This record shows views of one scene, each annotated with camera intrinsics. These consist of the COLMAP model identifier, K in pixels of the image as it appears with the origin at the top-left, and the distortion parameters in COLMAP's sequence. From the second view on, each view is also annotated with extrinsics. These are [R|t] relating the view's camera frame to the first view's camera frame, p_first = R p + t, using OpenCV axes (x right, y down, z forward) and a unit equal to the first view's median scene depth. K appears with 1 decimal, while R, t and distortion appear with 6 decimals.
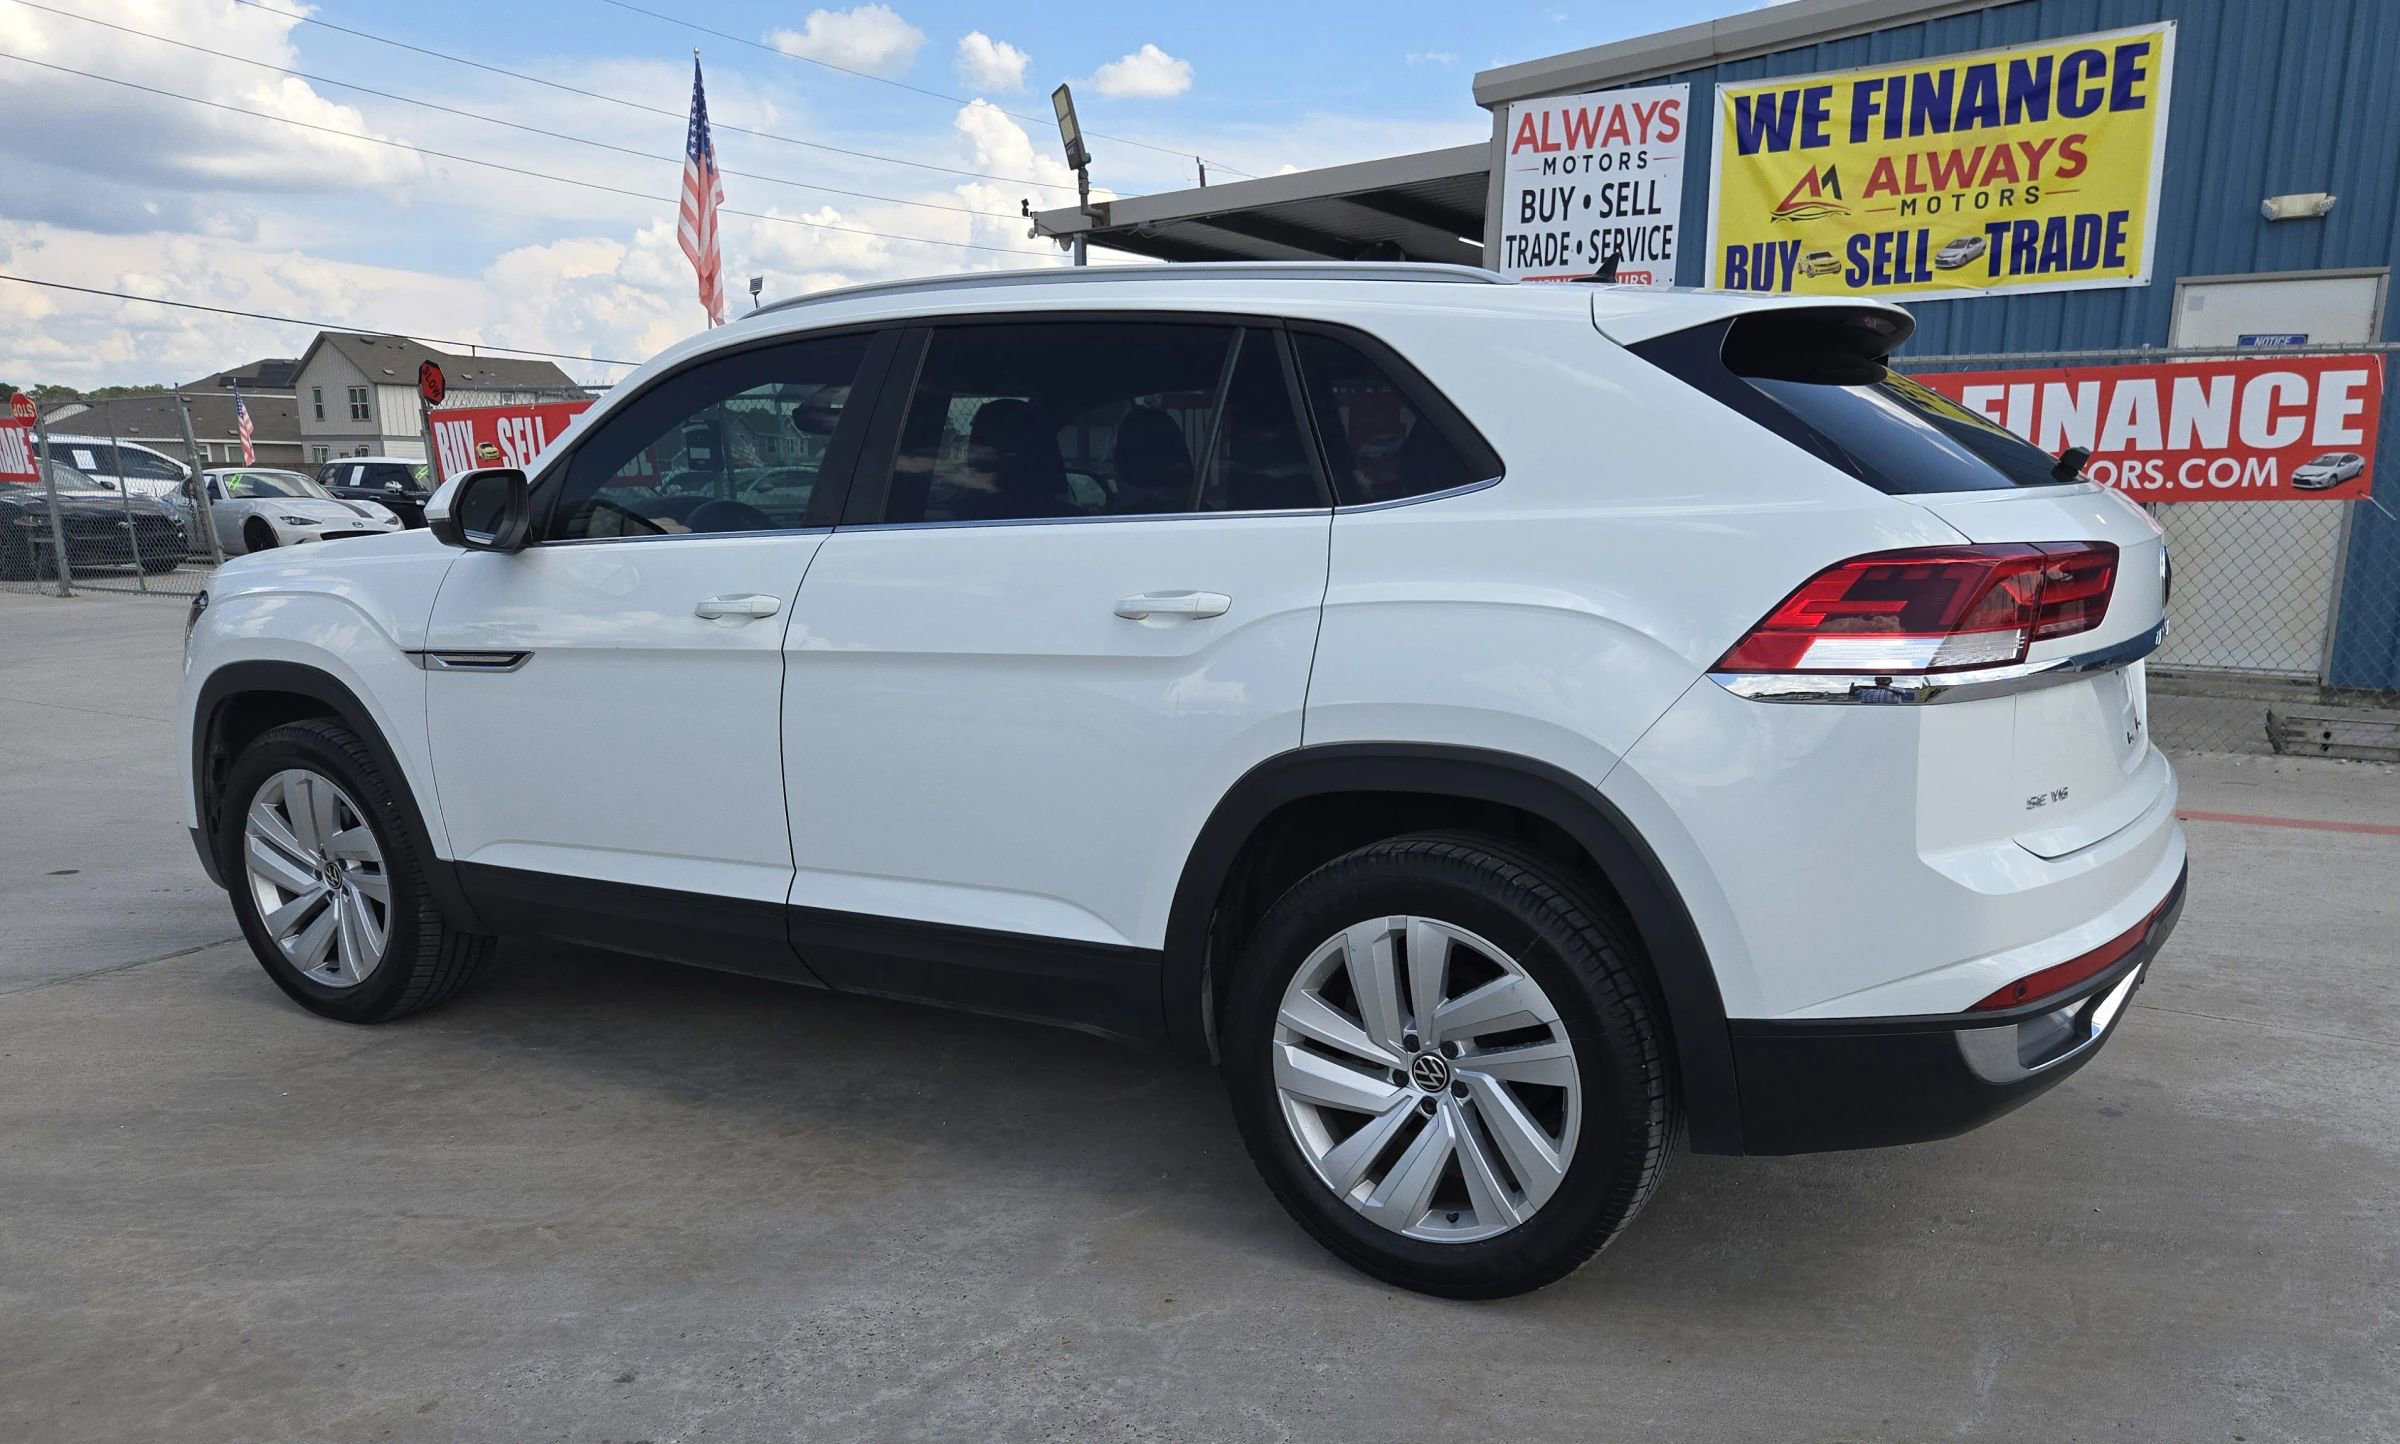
lens RADIAL K [[1785.7, 0, 1183.4], [0, 1785.7, 813.5], [0, 0, 1]] dist [0.065632, -0.049336]
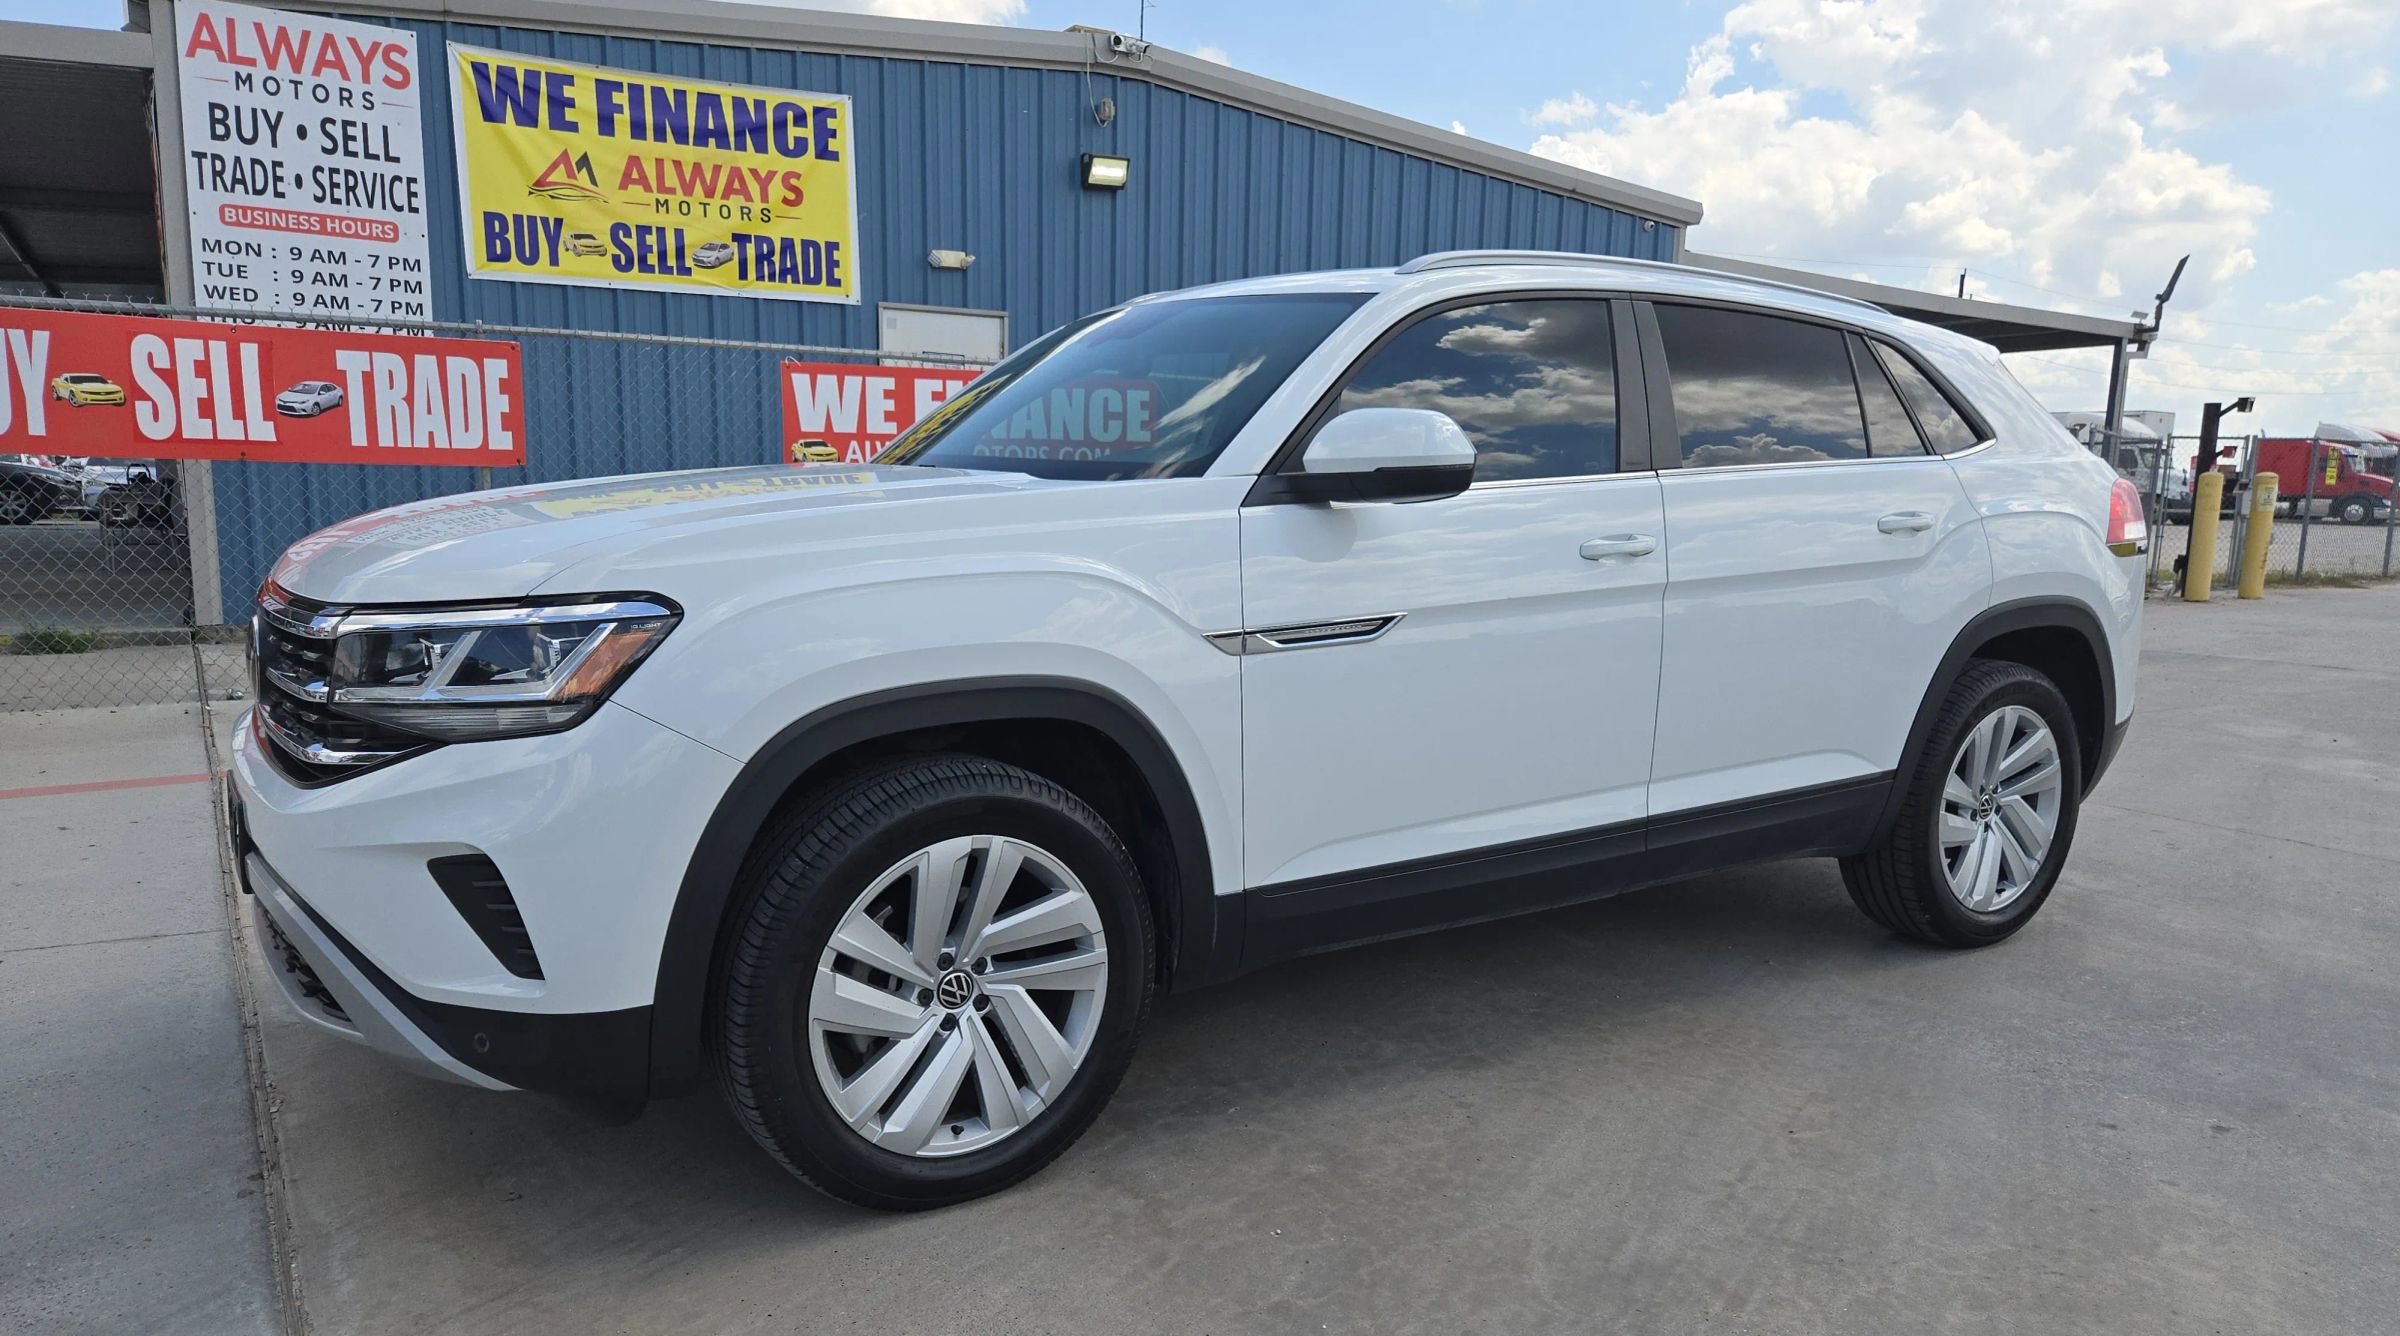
lens RADIAL K [[1707.6, 0, 1241.4], [0, 1707.6, 737.5], [0, 0, 1]] dist [0.061748, -0.044450]
pose [[0.393518, -0.131993, 0.909792, -0.605756], [0.154332, 0.985079, 0.076162, -0.055395], [-0.906270, 0.110439, 0.408017, 0.380048]]
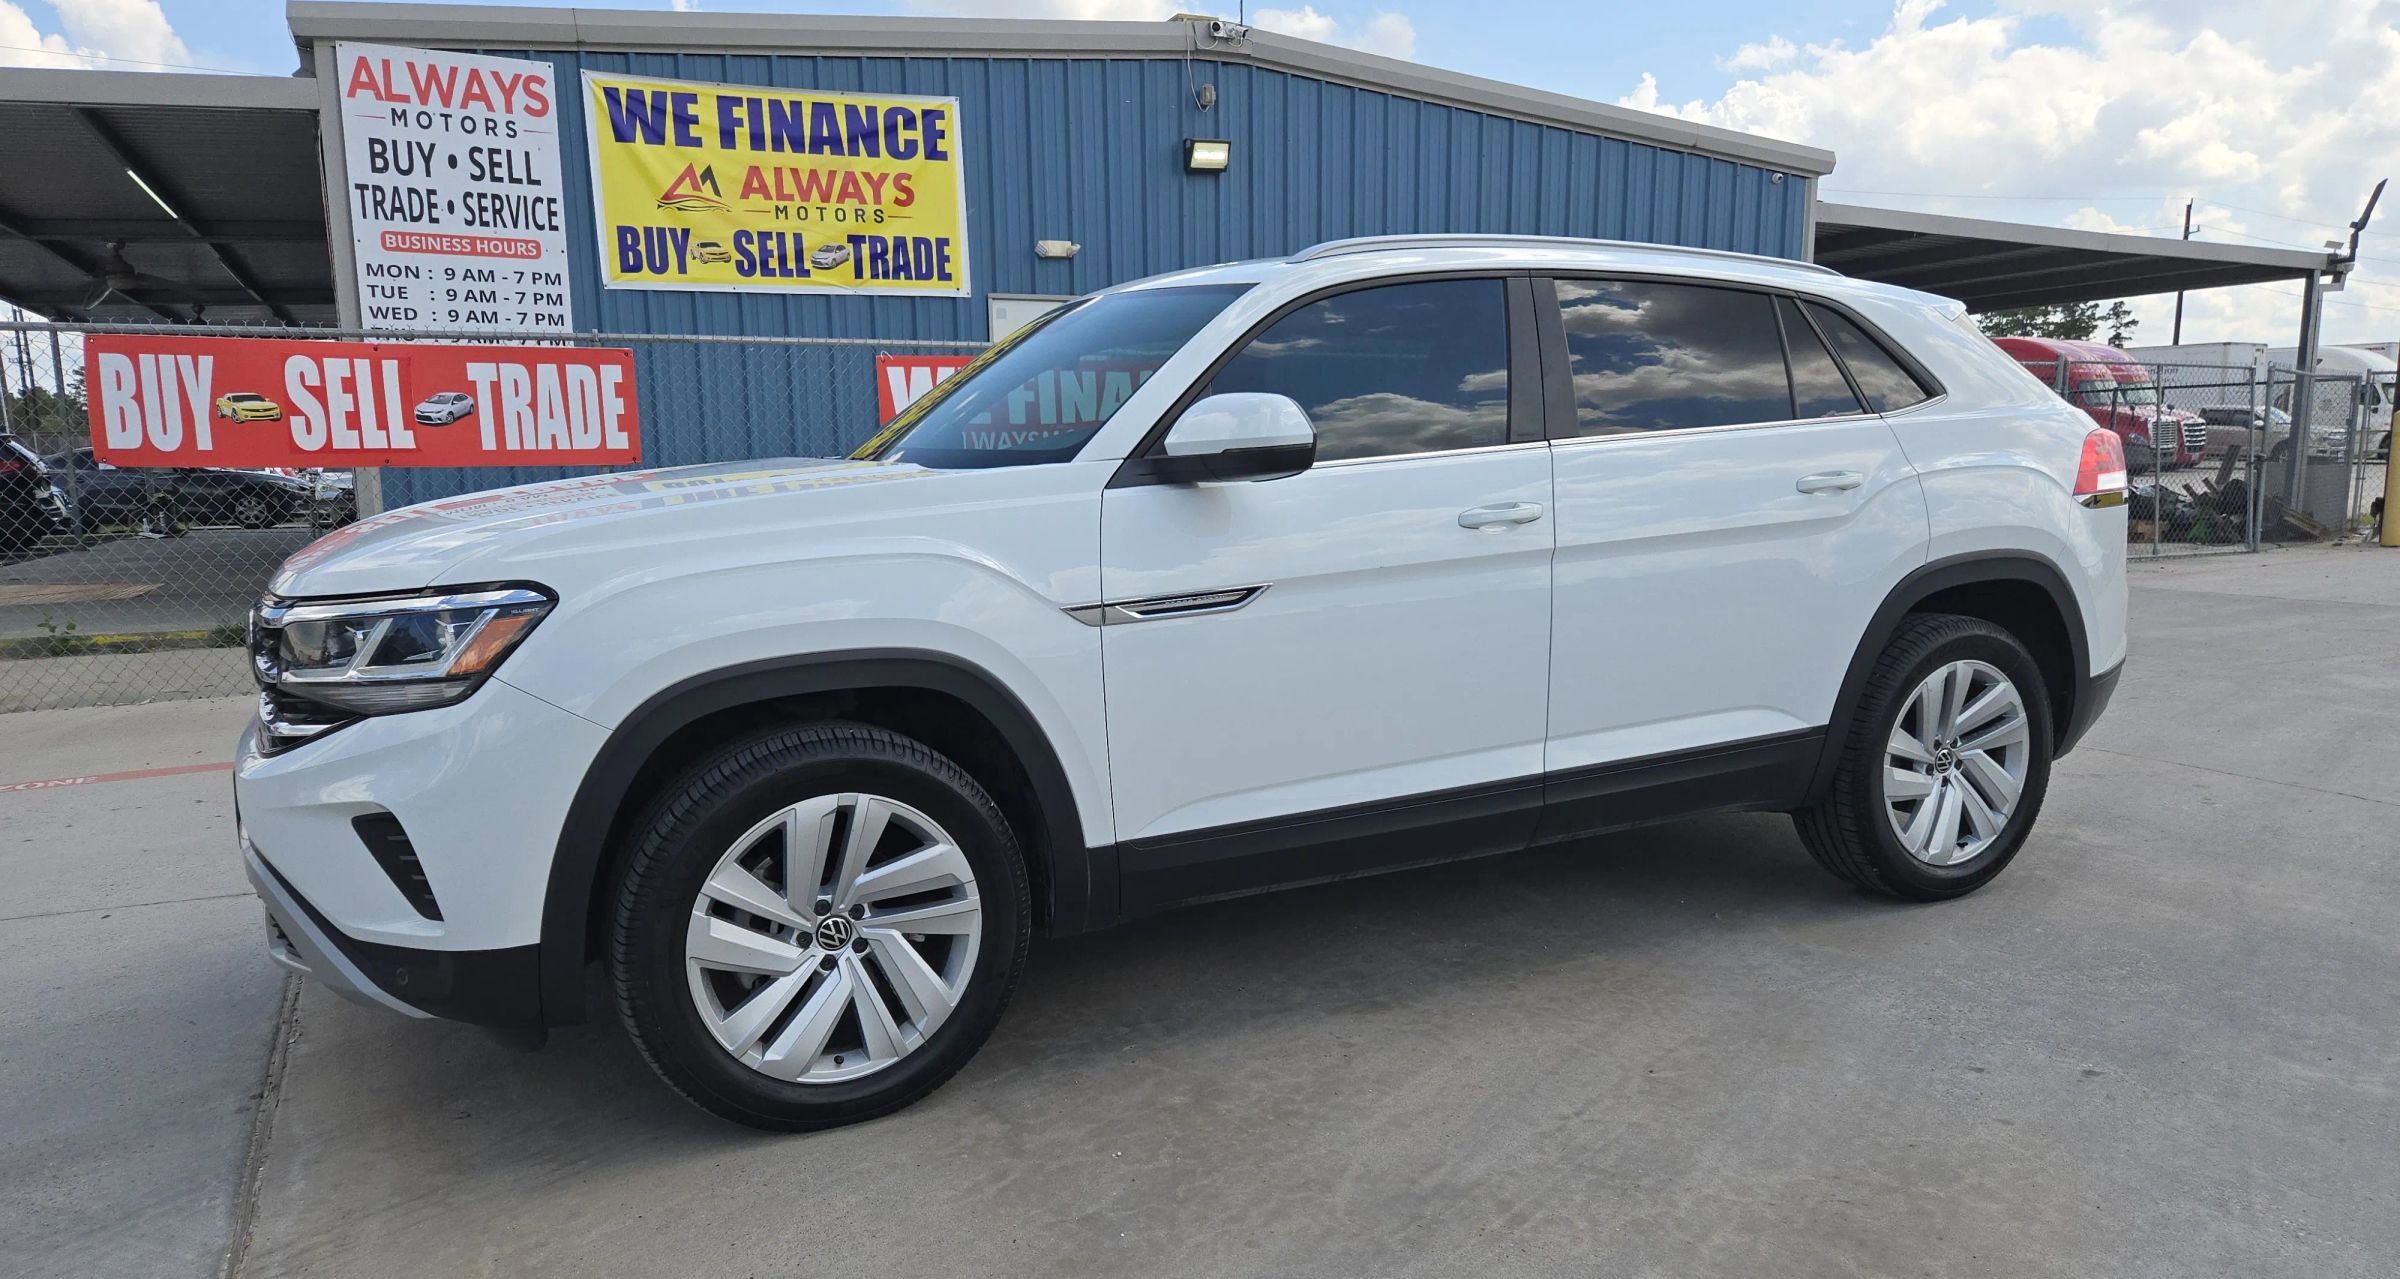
lens RADIAL K [[1714.6, 0, 1247.0], [0, 1714.6, 715.0], [0, 0, 1]] dist [0.060125, -0.040442]
pose [[0.492510, -0.141368, 0.858748, -0.598066], [0.177023, 0.982364, 0.060191, -0.040963], [-0.852113, 0.122374, 0.508850, 0.288105]]
